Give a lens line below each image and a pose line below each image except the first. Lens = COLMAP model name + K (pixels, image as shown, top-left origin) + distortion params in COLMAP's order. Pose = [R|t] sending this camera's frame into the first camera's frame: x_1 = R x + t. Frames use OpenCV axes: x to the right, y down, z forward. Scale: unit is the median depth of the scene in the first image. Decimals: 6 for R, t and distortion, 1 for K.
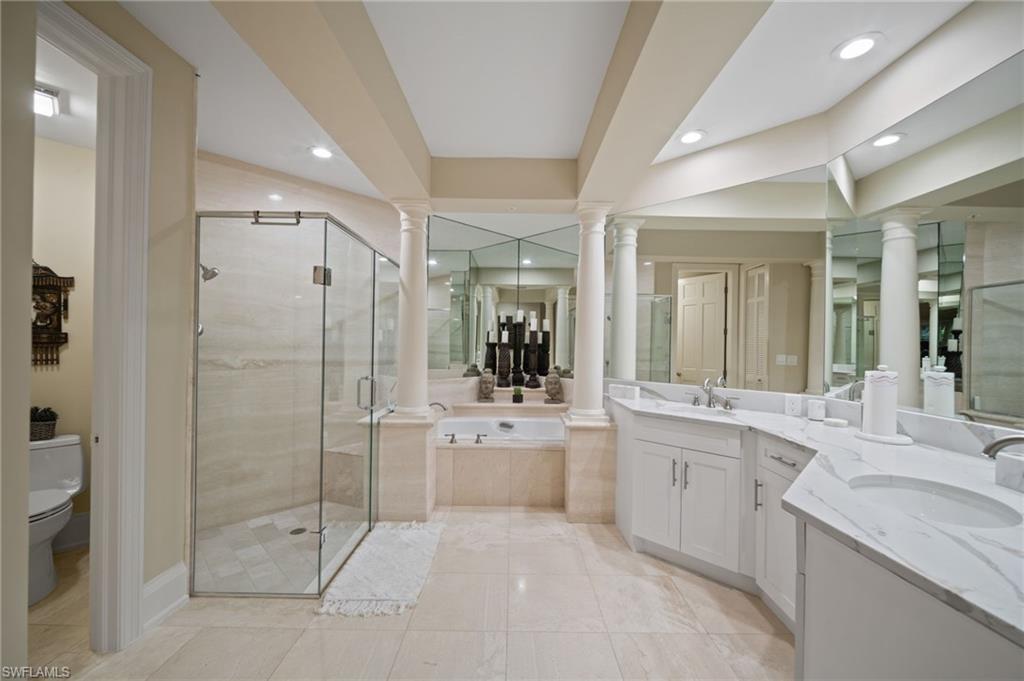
lens RADIAL K [[402.1, 0, 515.1], [0, 402.1, 338.2], [0, 0, 1]] dist [-0.001612, -0.000304]
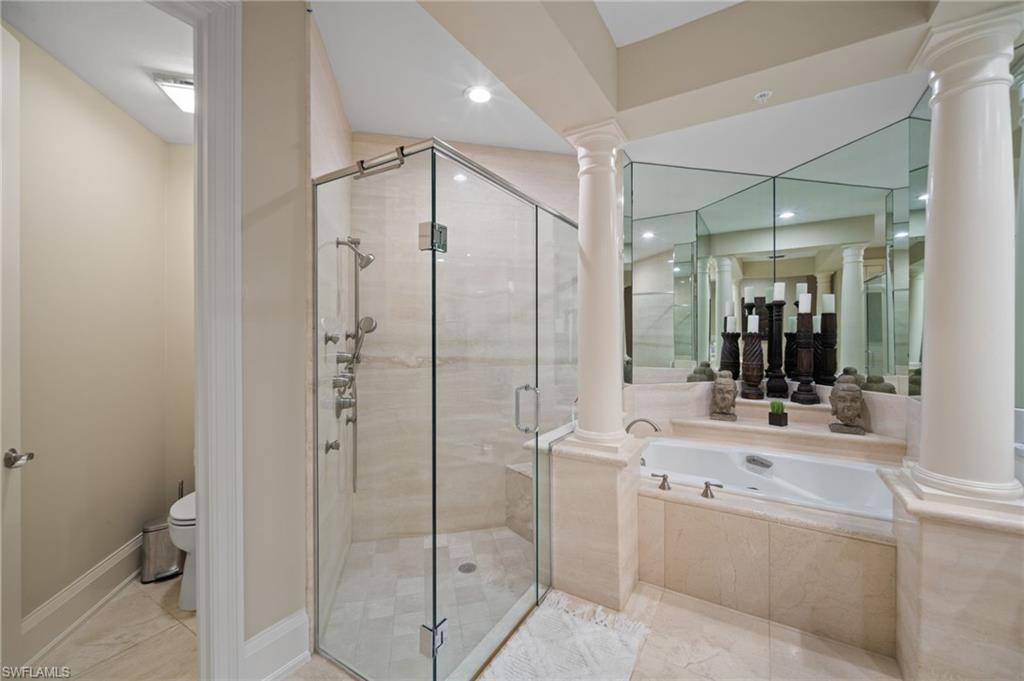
lens RADIAL K [[407.6, 0, 515.7], [0, 407.6, 333.0], [0, 0, 1]] dist [-0.001768, -0.000289]
pose [[0.852061, -0.016558, -0.523181, -0.008913], [0.021883, 0.999753, 0.003998, 0.000771], [0.522985, -0.014855, 0.852212, 0.253878]]
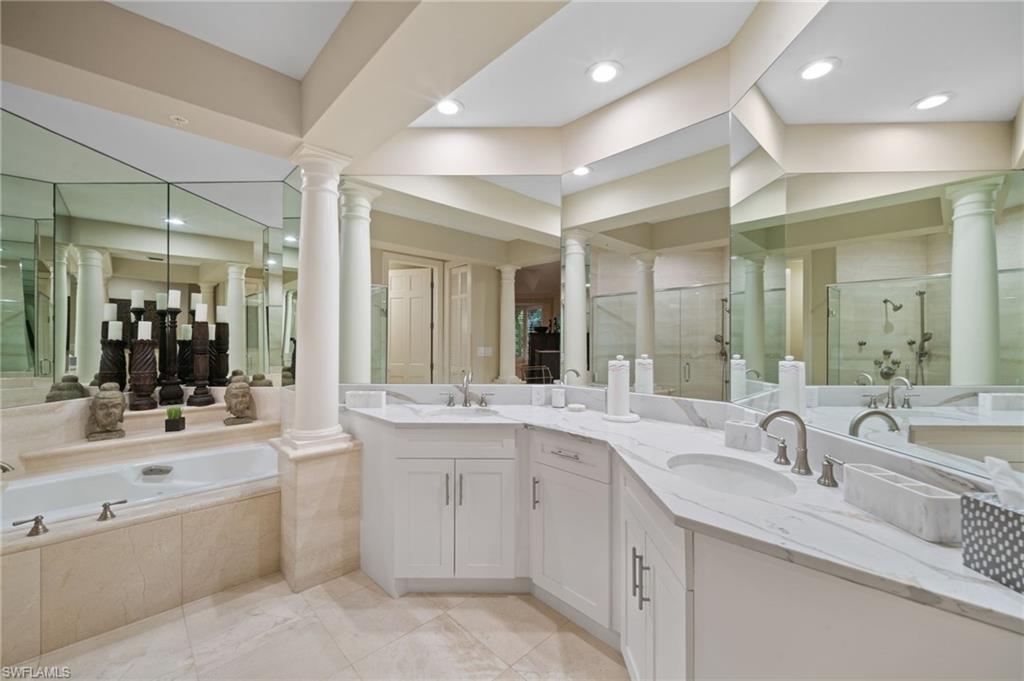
lens RADIAL K [[405.2, 0, 515.1], [0, 405.2, 337.5], [0, 0, 1]] dist [-0.000661, -0.000249]
pose [[0.723255, -0.010295, 0.690505, -0.052971], [0.000909, 0.999902, 0.013956, -0.000670], [-0.690581, -0.009466, 0.723193, 0.157292]]
